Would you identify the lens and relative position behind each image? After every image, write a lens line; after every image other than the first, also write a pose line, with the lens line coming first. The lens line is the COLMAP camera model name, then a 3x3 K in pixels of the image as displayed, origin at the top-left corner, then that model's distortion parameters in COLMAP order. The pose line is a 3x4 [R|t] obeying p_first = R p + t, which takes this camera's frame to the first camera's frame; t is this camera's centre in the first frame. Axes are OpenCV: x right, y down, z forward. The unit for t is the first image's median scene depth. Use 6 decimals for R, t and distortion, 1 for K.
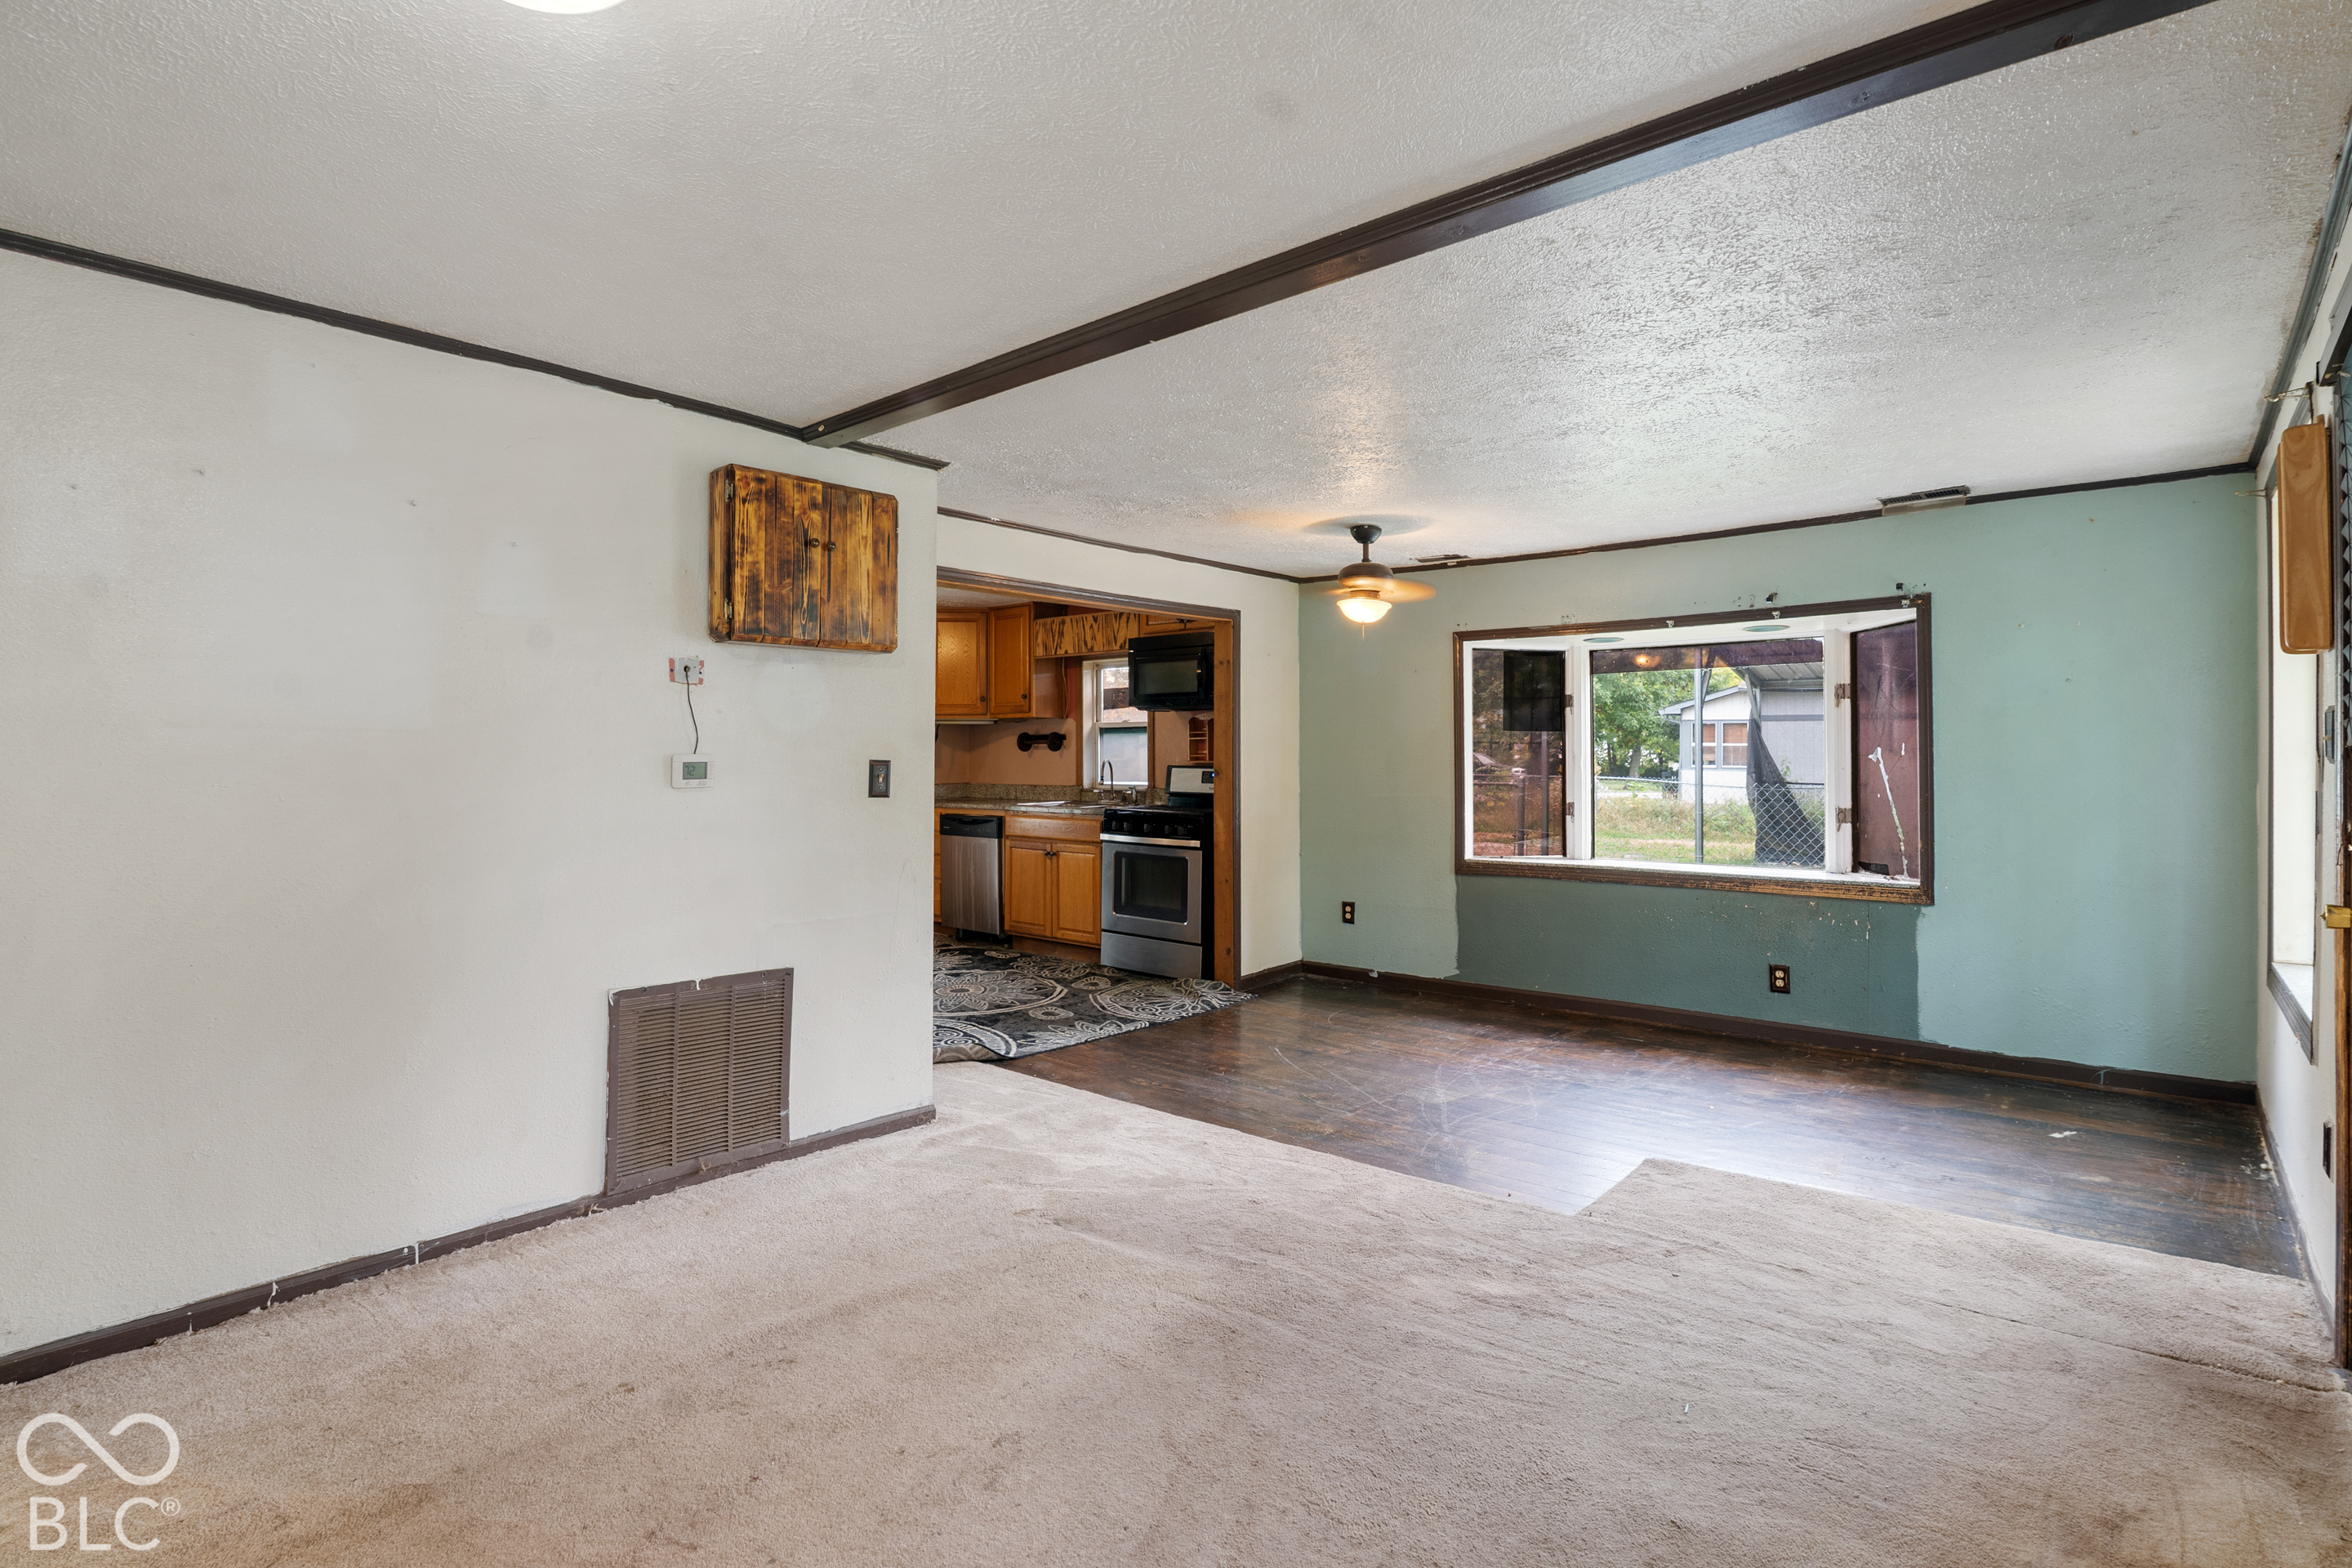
lens RADIAL K [[1154.8, 0, 1181.4], [0, 1154.8, 743.0], [0, 0, 1]] dist [-0.017921, 0.000152]
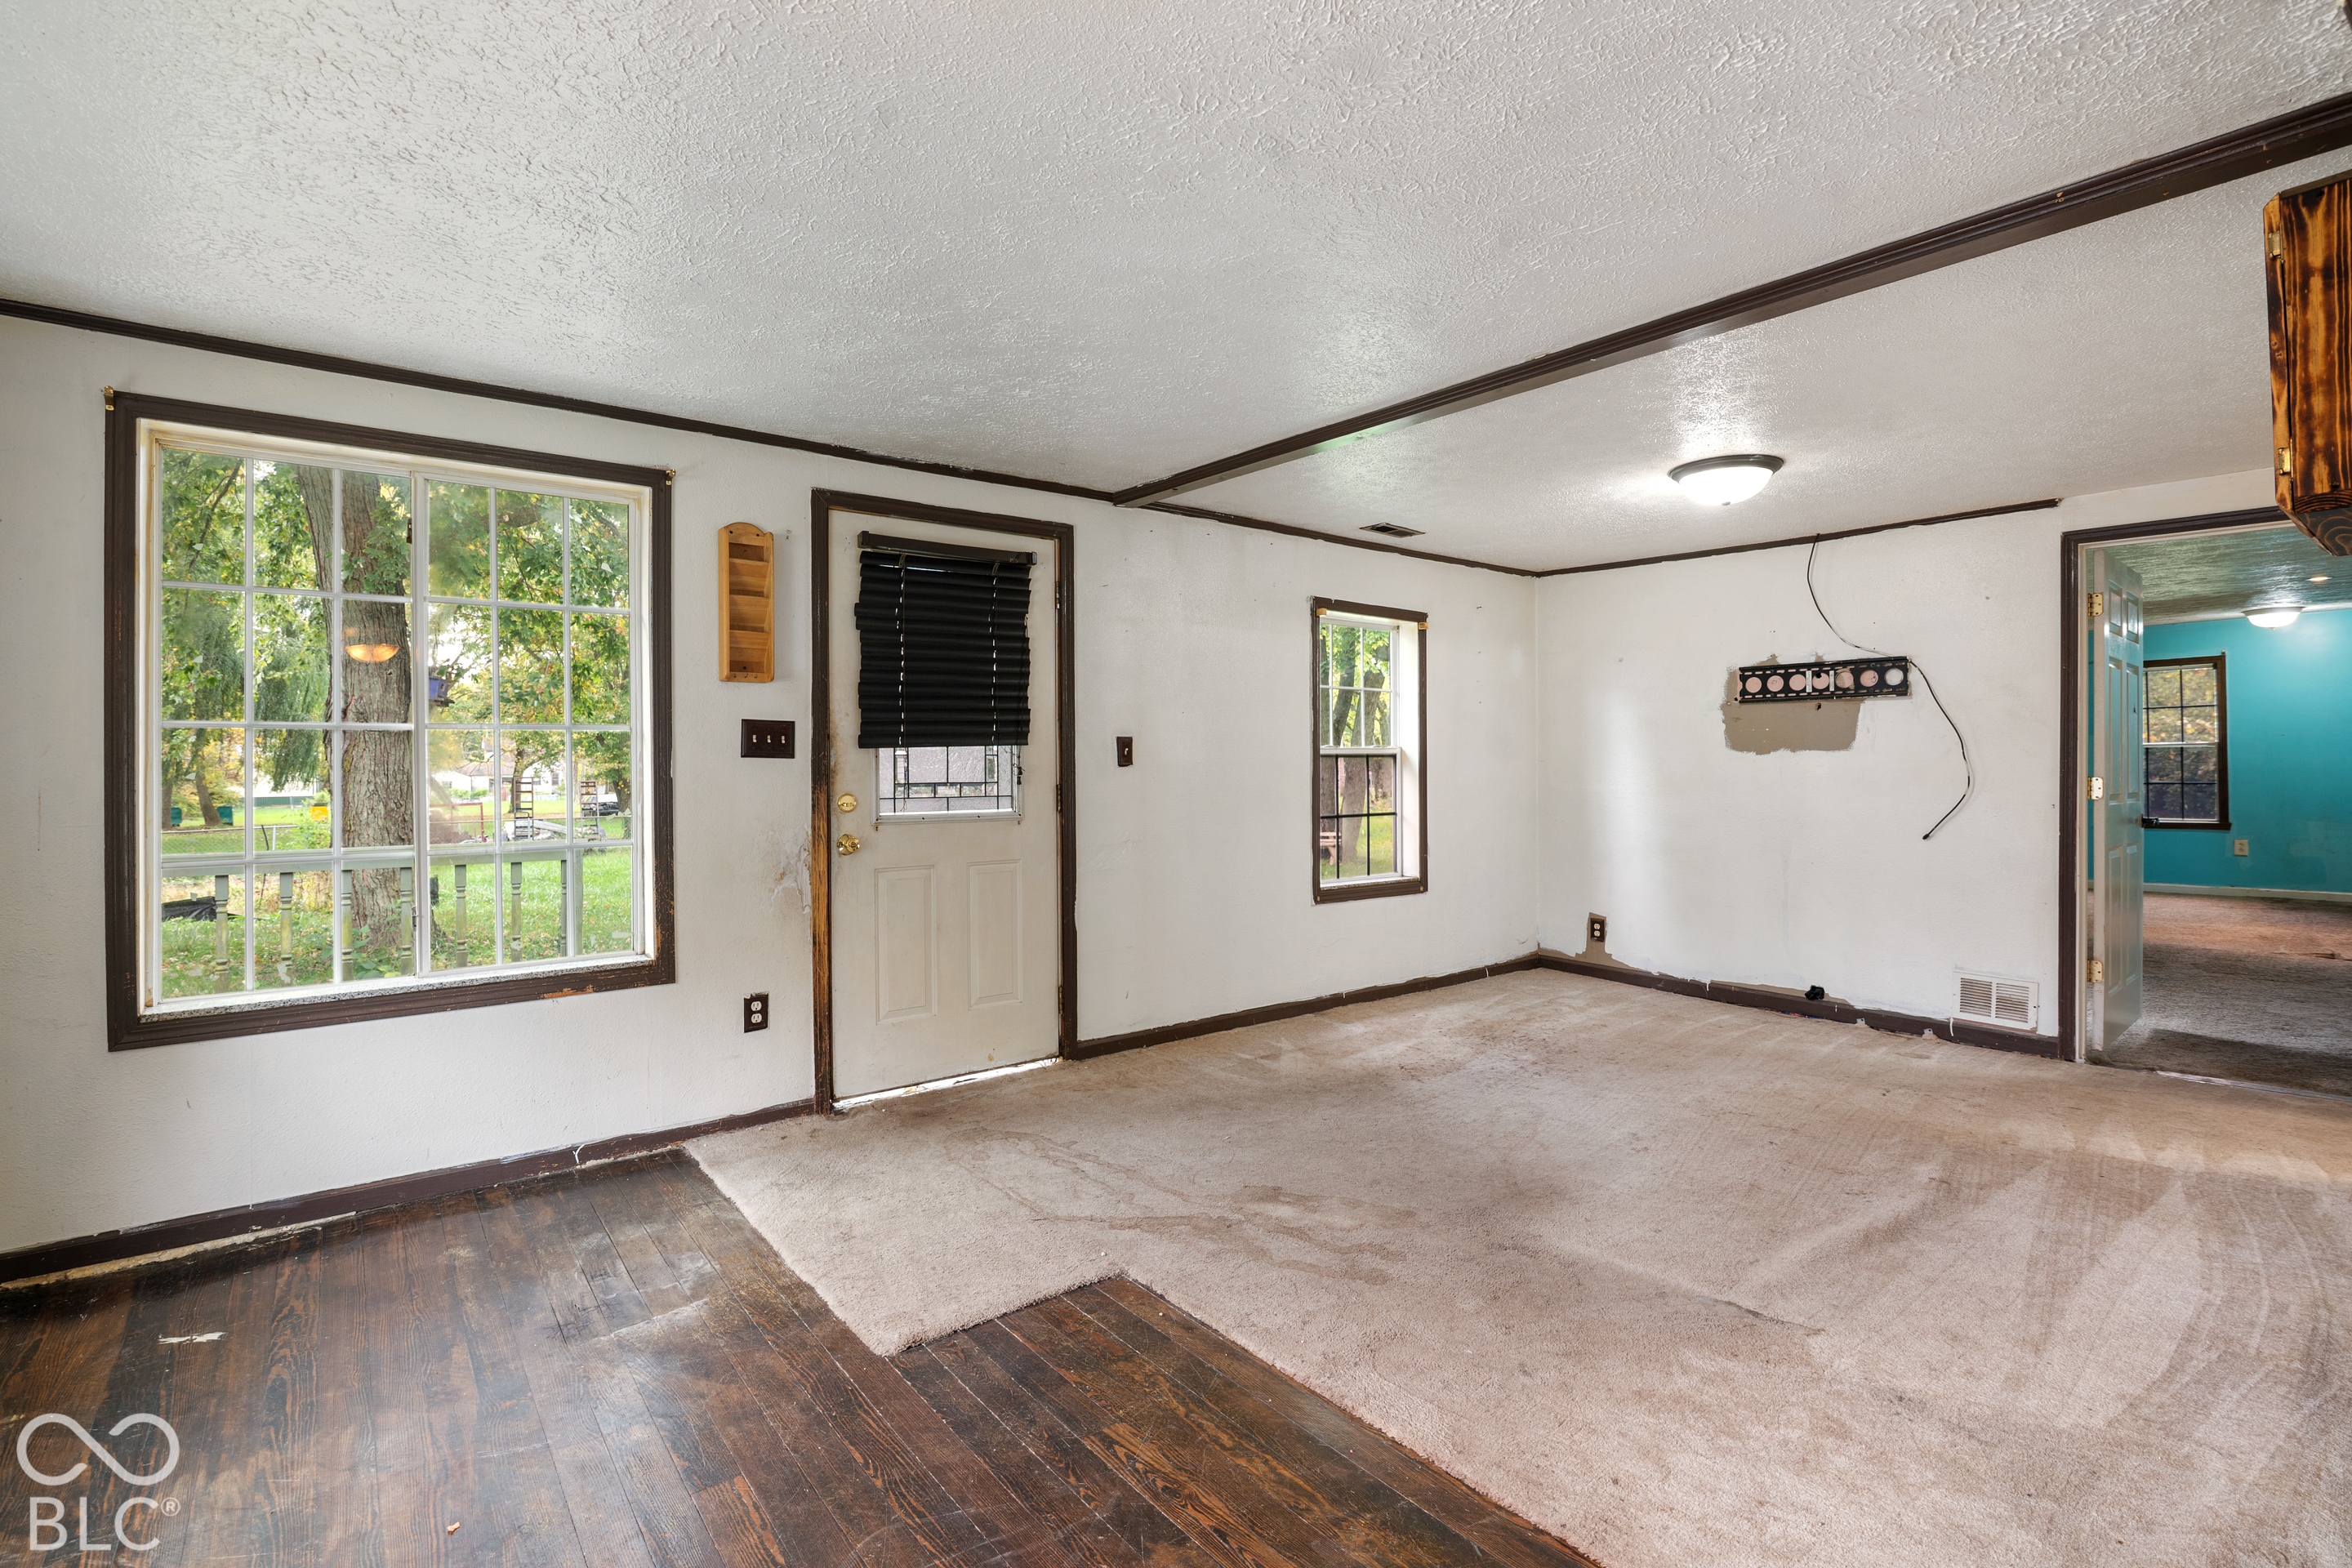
lens RADIAL K [[1092.6, 0, 1176.0], [0, 1092.6, 784.0], [0, 0, 1]] dist [-0.020202, -0.000479]
pose [[-0.981895, -0.001058, 0.189426, 0.087861], [-0.000494, 0.999995, 0.003027, 0.023137], [-0.189428, 0.002878, -0.981890, 1.073445]]
